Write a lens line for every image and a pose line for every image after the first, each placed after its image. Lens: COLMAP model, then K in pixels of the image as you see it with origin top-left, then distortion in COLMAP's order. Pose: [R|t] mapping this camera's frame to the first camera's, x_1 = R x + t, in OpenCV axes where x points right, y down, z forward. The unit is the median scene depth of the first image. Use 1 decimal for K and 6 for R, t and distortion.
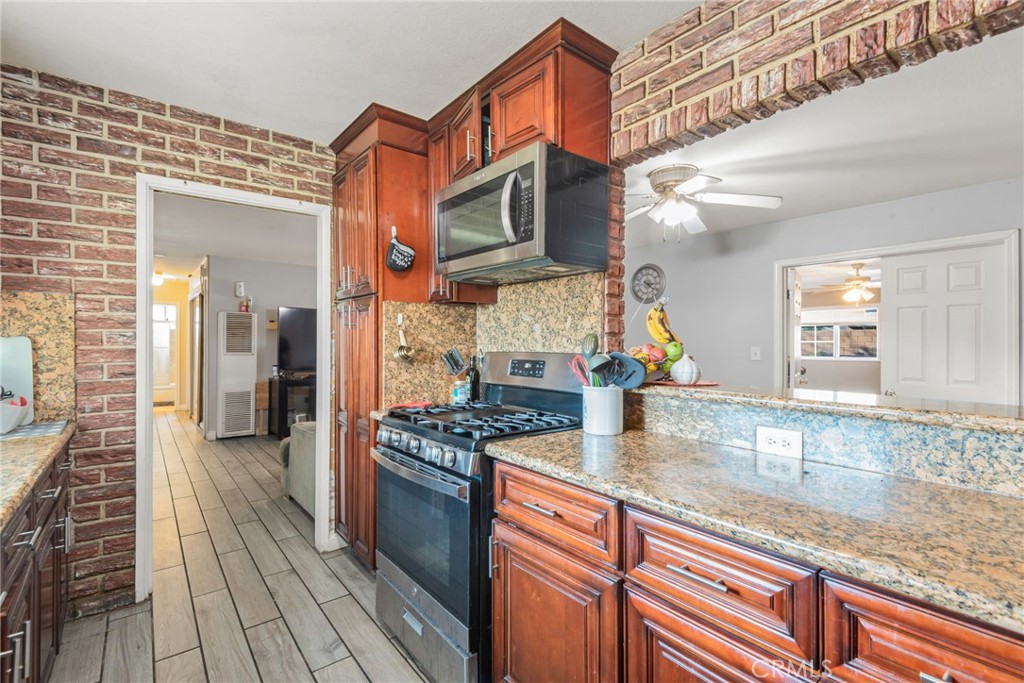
lens RADIAL K [[472.0, 0, 528.5], [0, 472.0, 344.5], [0, 0, 1]] dist [0.021878, -0.013272]
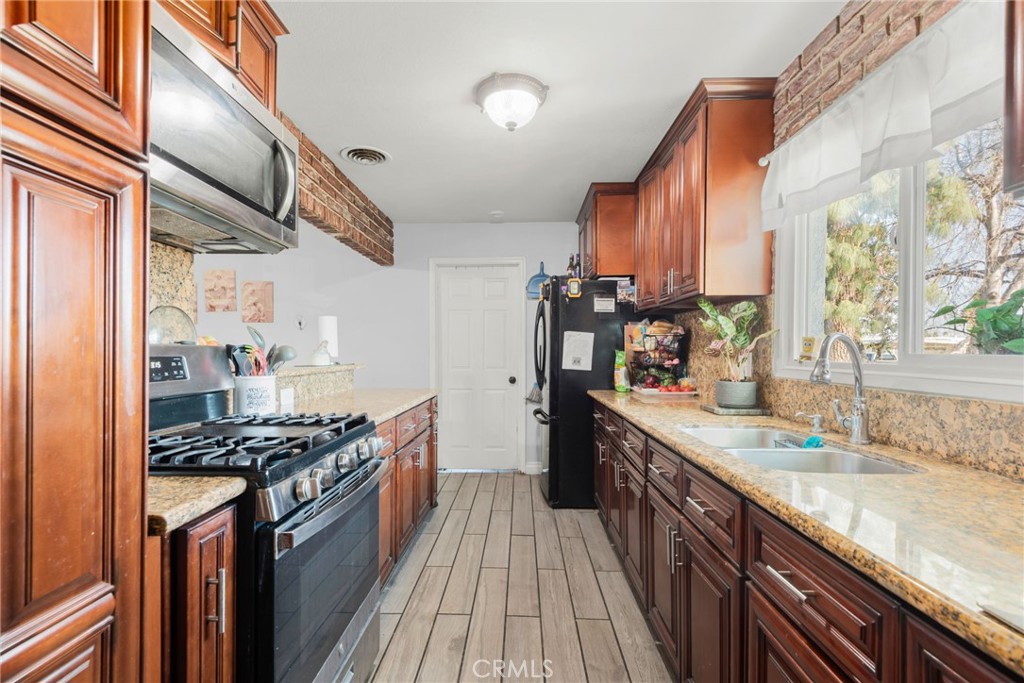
lens RADIAL K [[472.0, 0, 505.8], [0, 472.0, 353.3], [0, 0, 1]] dist [0.021878, -0.013272]
pose [[-0.760456, -0.004399, 0.649375, -0.834050], [0.000306, 0.999975, 0.007132, 0.025549], [-0.649390, 0.005623, -0.760435, 1.245885]]
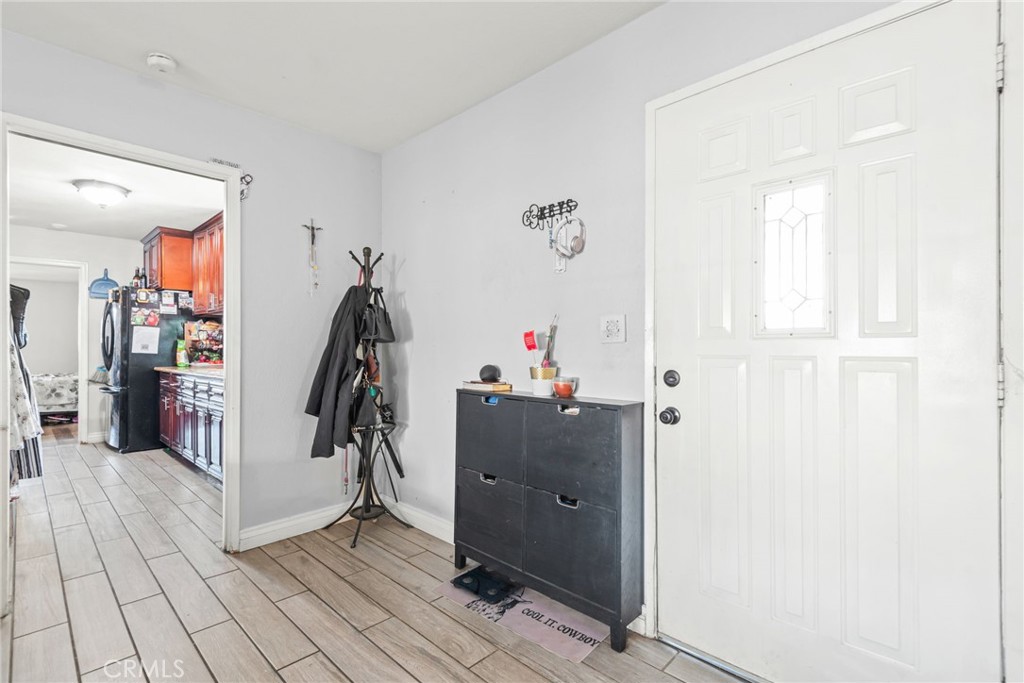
lens RADIAL K [[472.0, 0, 518.9], [0, 472.0, 345.8], [0, 0, 1]] dist [0.021878, -0.013272]
pose [[-0.990015, 0.000594, -0.140959, -1.464505], [0.000997, 0.999996, -0.002791, 0.066387], [0.140957, -0.002904, -0.990012, 2.444204]]
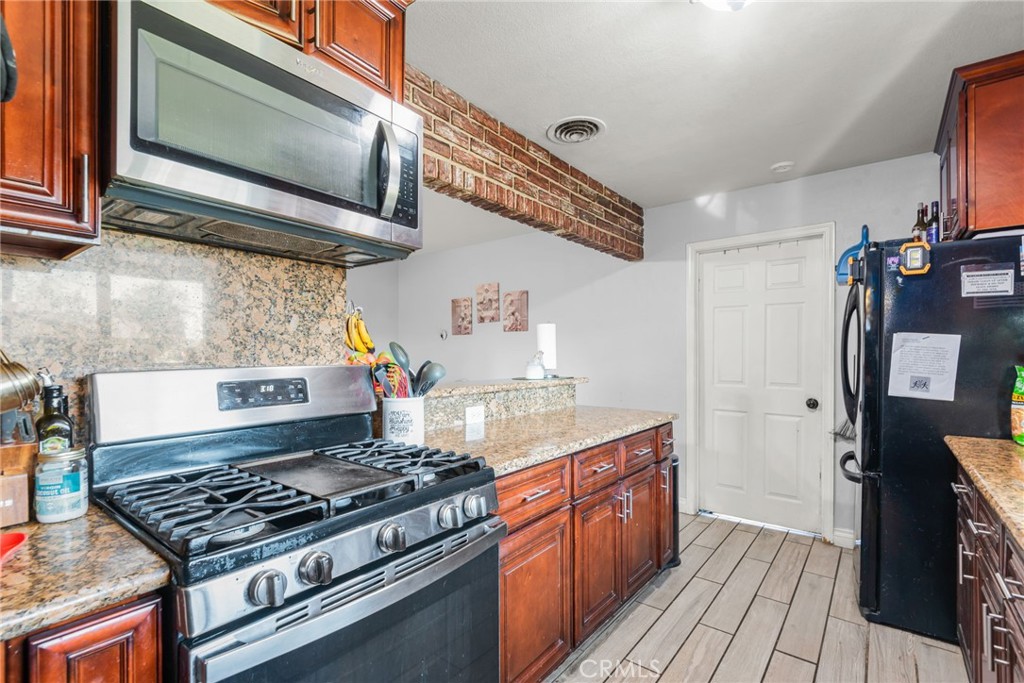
lens RADIAL K [[472.0, 0, 503.3], [0, 472.0, 356.3], [0, 0, 1]] dist [0.021878, -0.013272]
pose [[-0.219144, -0.007321, 0.975665, -0.712598], [0.003899, 0.999957, 0.008379, -0.001839], [-0.975685, 0.005641, -0.219106, 0.875205]]
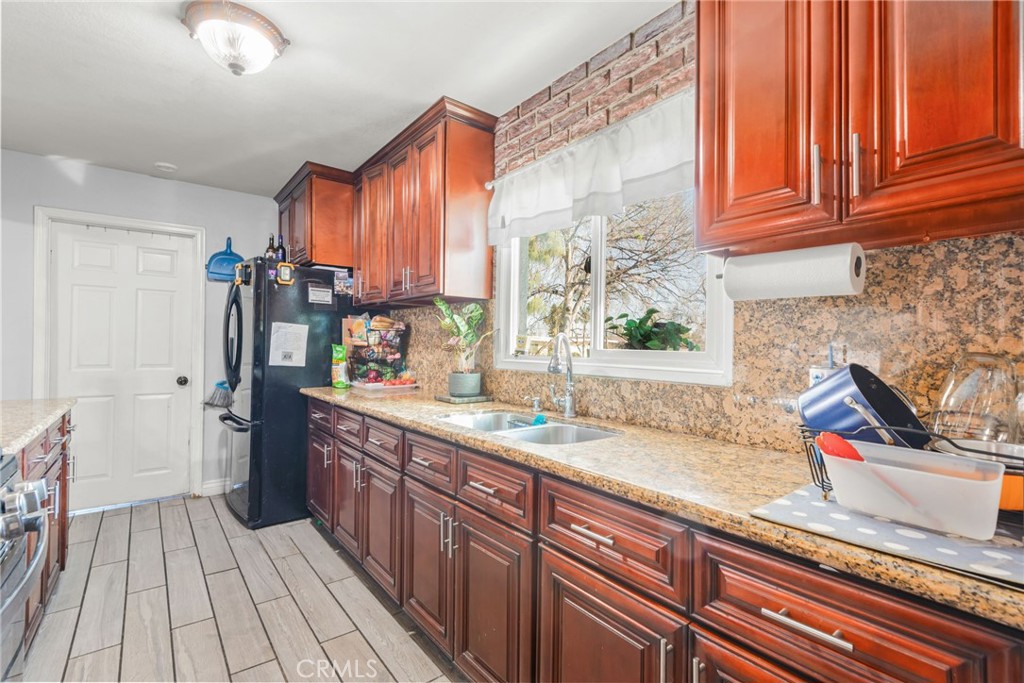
lens RADIAL K [[464.4, 0, 515.3], [0, 464.4, 343.8], [0, 0, 1]] dist [0.019310, -0.006320]
pose [[-0.999955, -0.009368, 0.001713, -0.664425], [-0.009374, 0.999950, -0.003399, 0.024353], [-0.001681, -0.003415, -0.999993, 1.280203]]
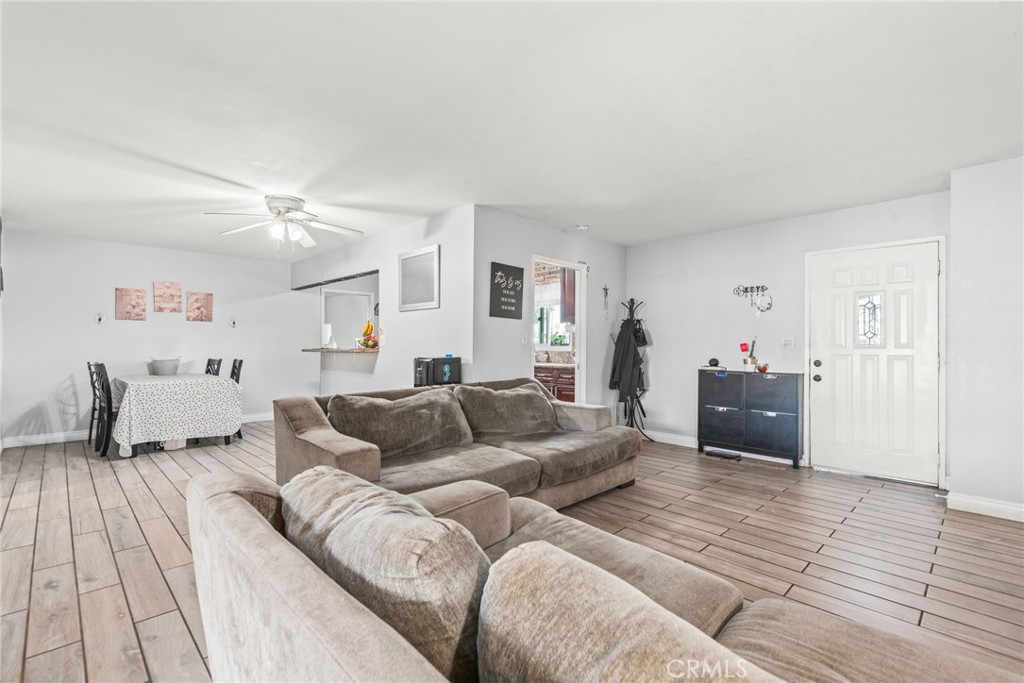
lens RADIAL K [[472.0, 0, 516.1], [0, 472.0, 343.5], [0, 0, 1]] dist [0.021878, -0.013272]
pose [[-0.996575, -0.005377, -0.082516, -0.371975], [-0.005021, 0.999977, -0.004520, 0.050441], [0.082539, -0.004091, -0.996579, 3.616305]]
